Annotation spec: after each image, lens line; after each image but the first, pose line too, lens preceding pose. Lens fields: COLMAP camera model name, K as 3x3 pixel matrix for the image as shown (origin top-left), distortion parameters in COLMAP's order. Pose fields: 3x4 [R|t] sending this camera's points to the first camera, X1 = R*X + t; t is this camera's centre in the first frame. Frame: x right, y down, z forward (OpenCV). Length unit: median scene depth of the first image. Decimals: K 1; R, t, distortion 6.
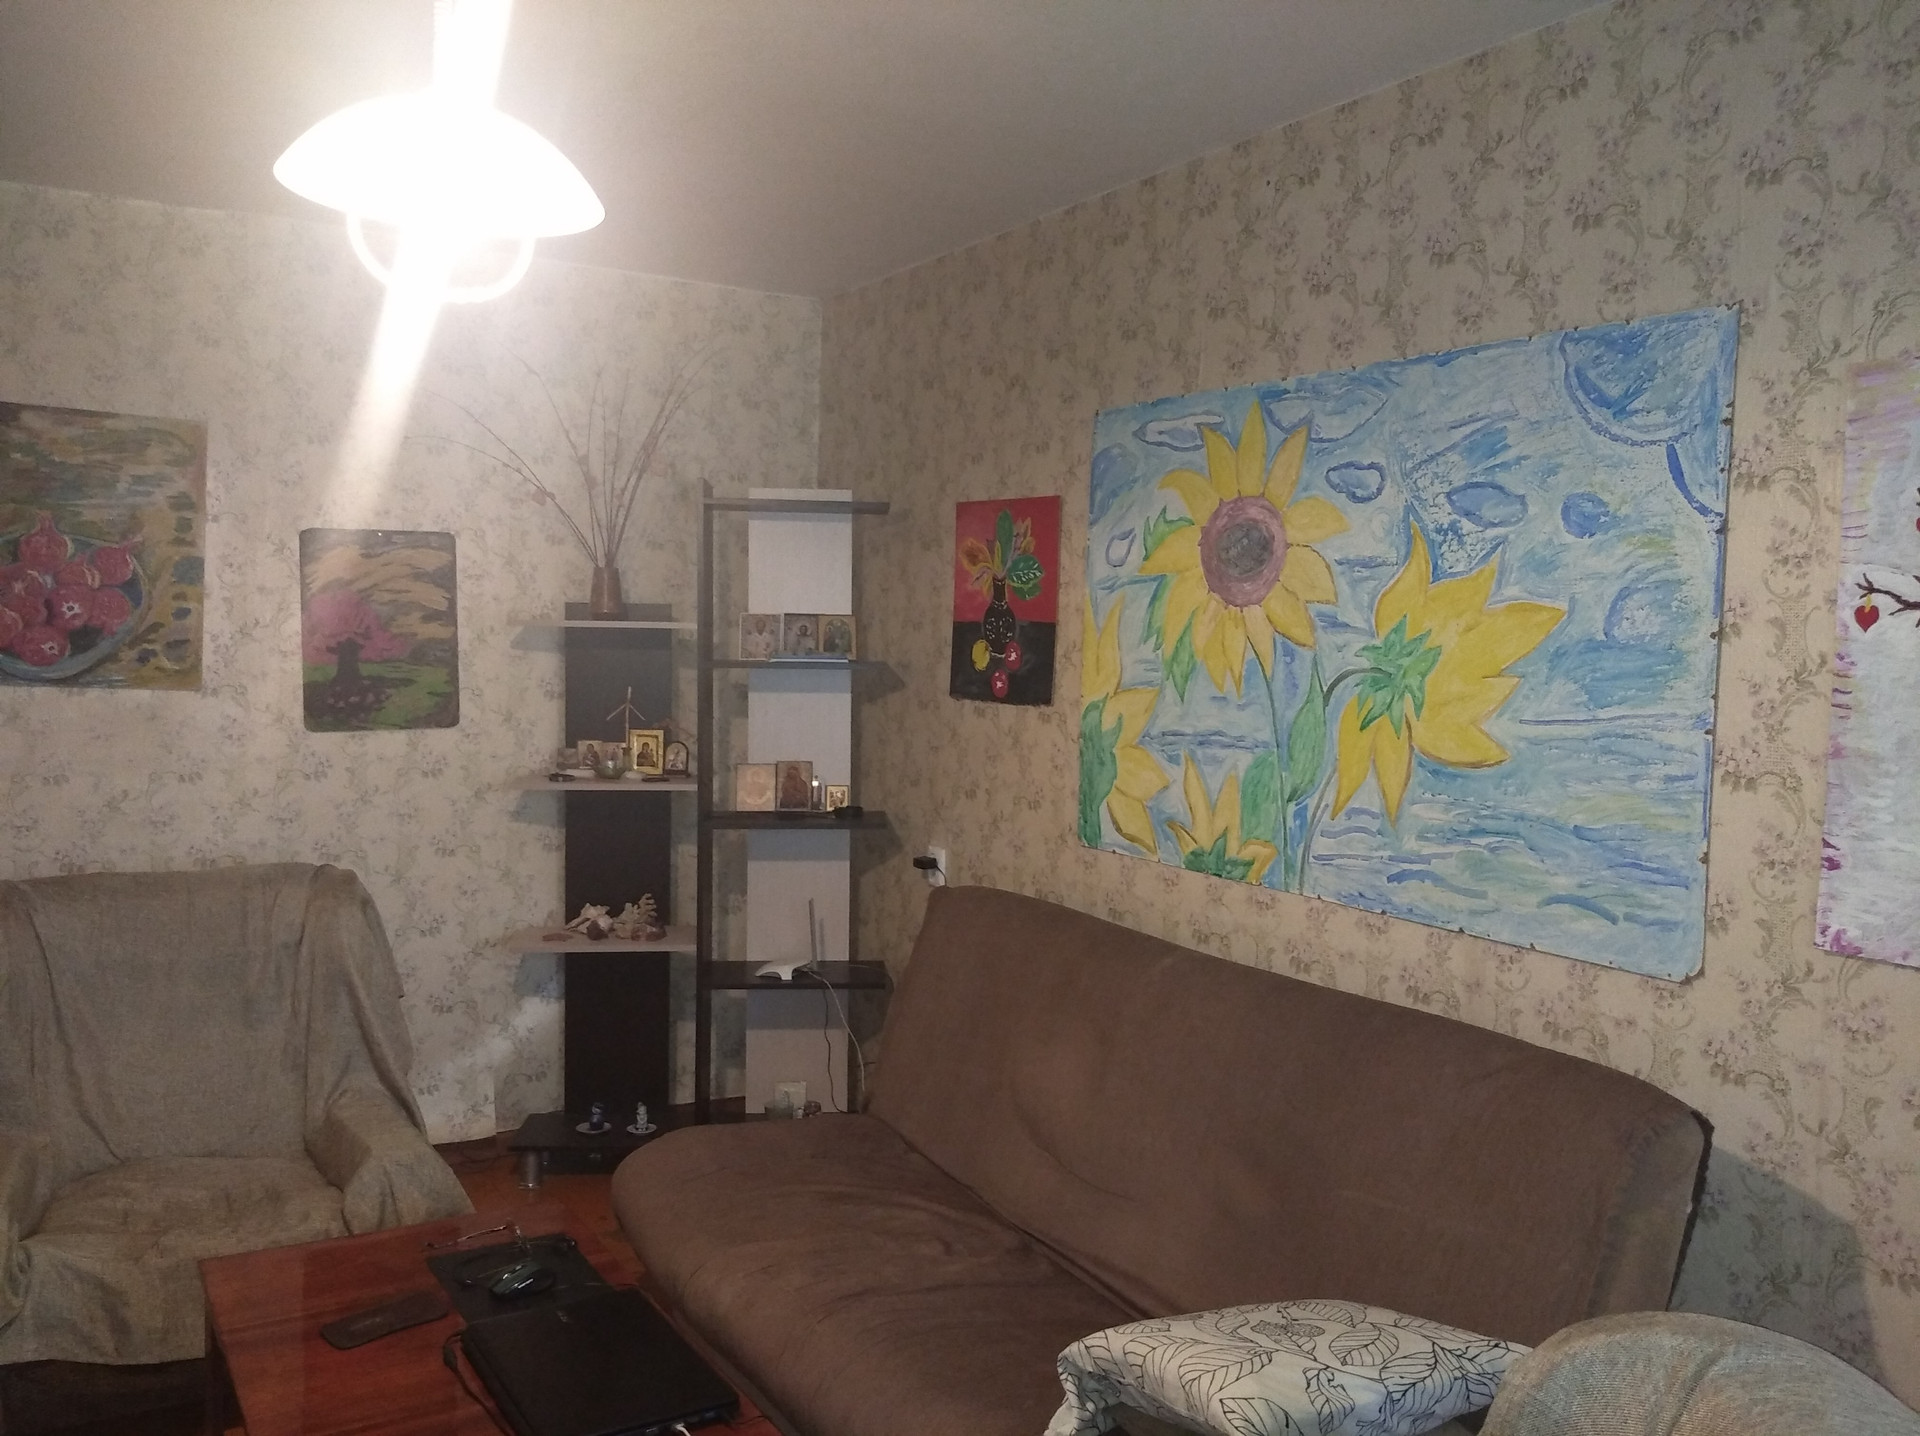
lens RADIAL K [[1585.2, 0, 952.8], [0, 1585.2, 734.2], [0, 0, 1]] dist [0.049038, -0.086533]
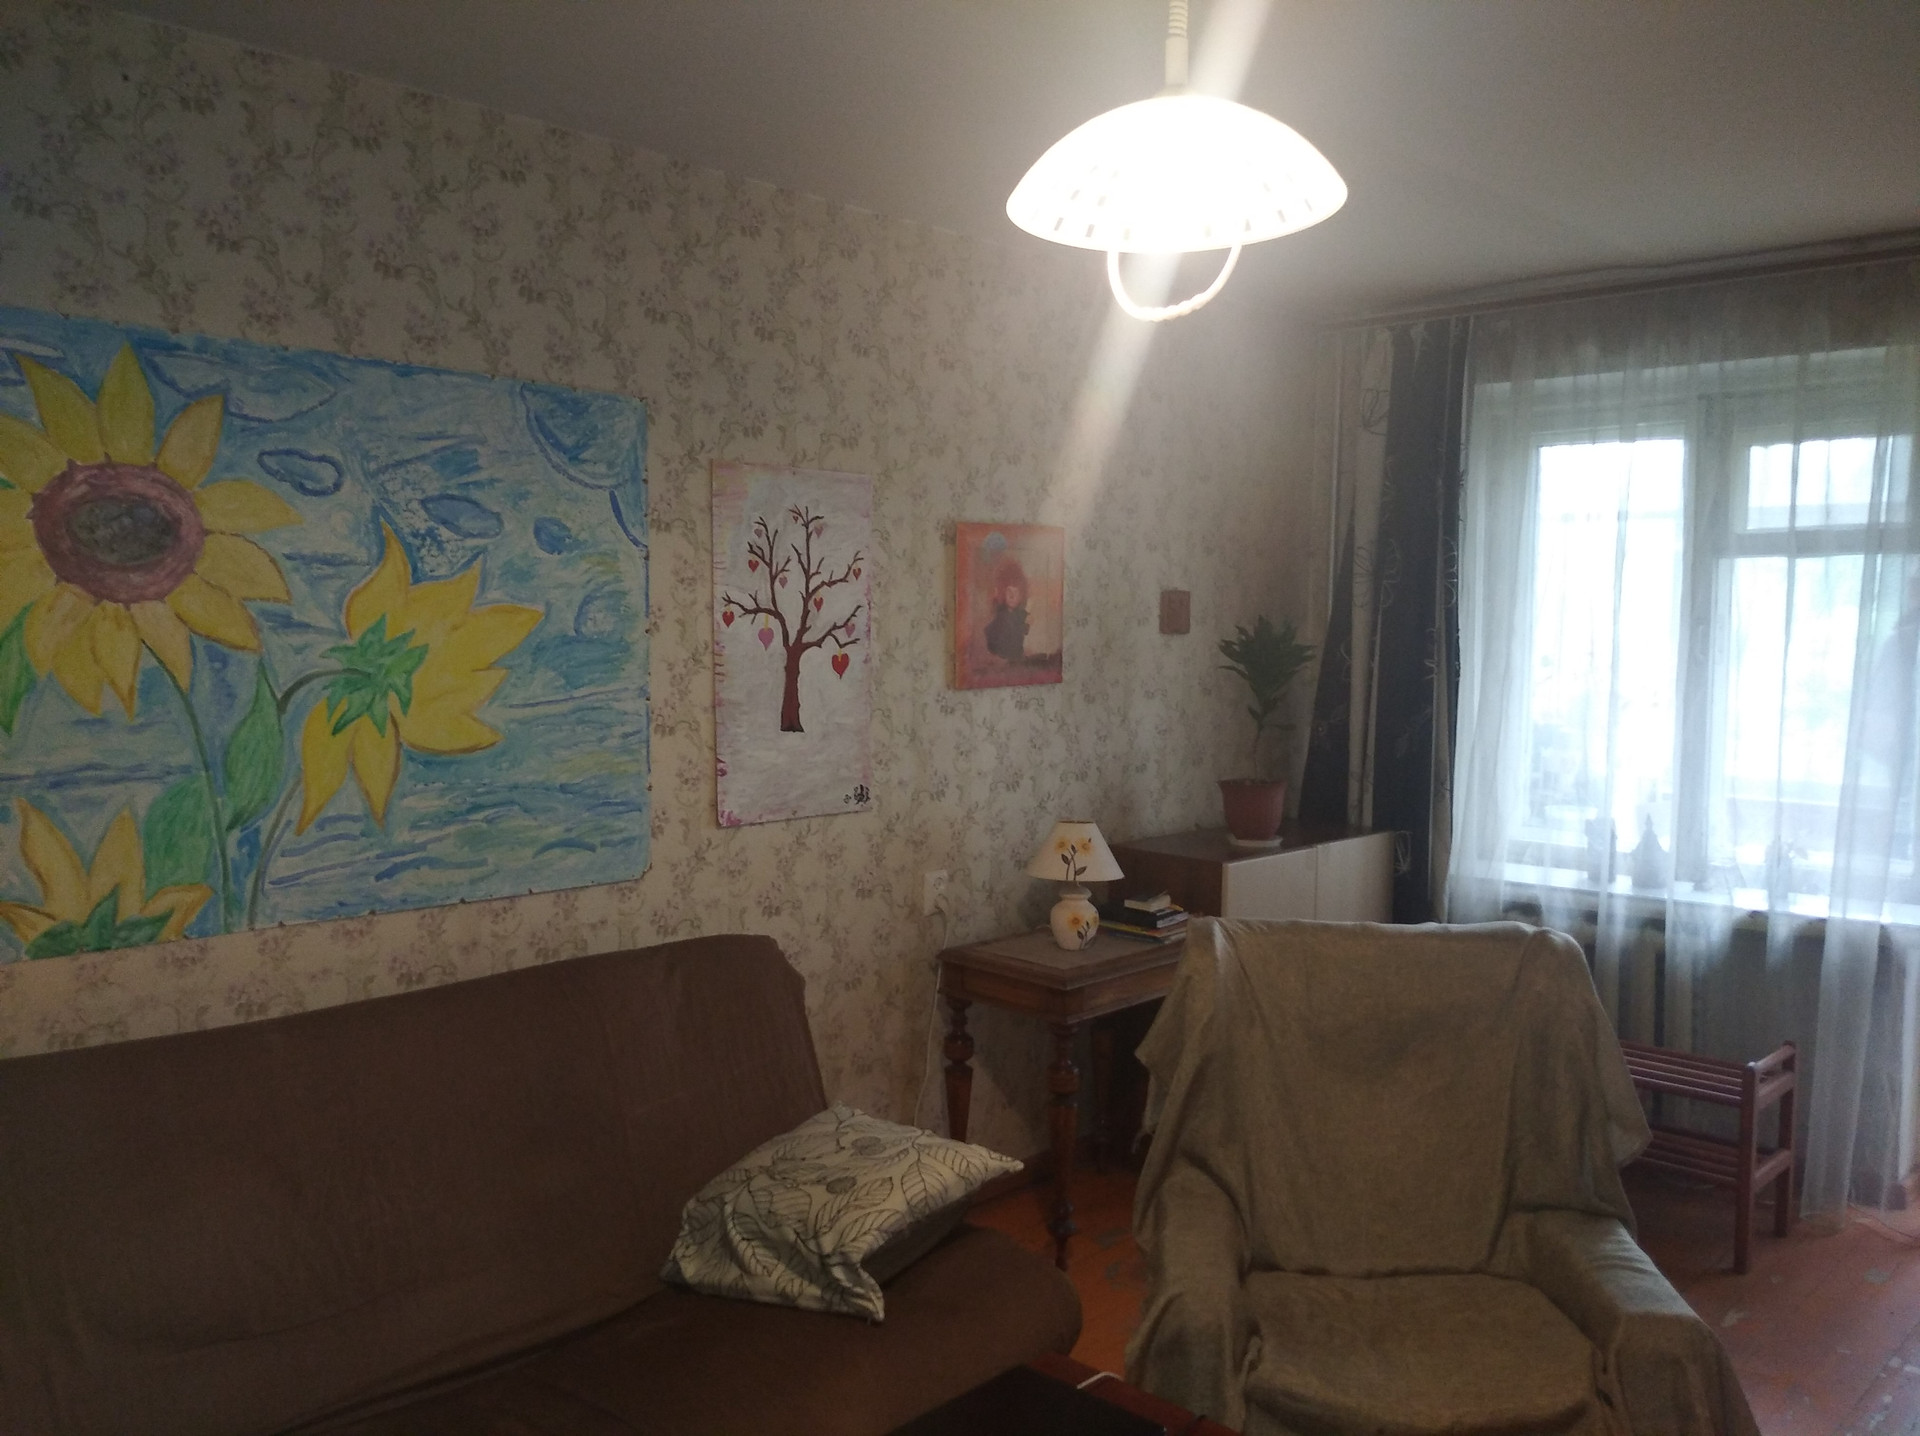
lens RADIAL K [[1585.2, 0, 958.4], [0, 1585.2, 706.8], [0, 0, 1]] dist [0.049038, -0.086533]
pose [[-0.287928, -0.085364, 0.953840, -0.818445], [0.040740, 0.994026, 0.101258, -0.107894], [-0.956785, 0.068014, -0.282730, 0.969545]]
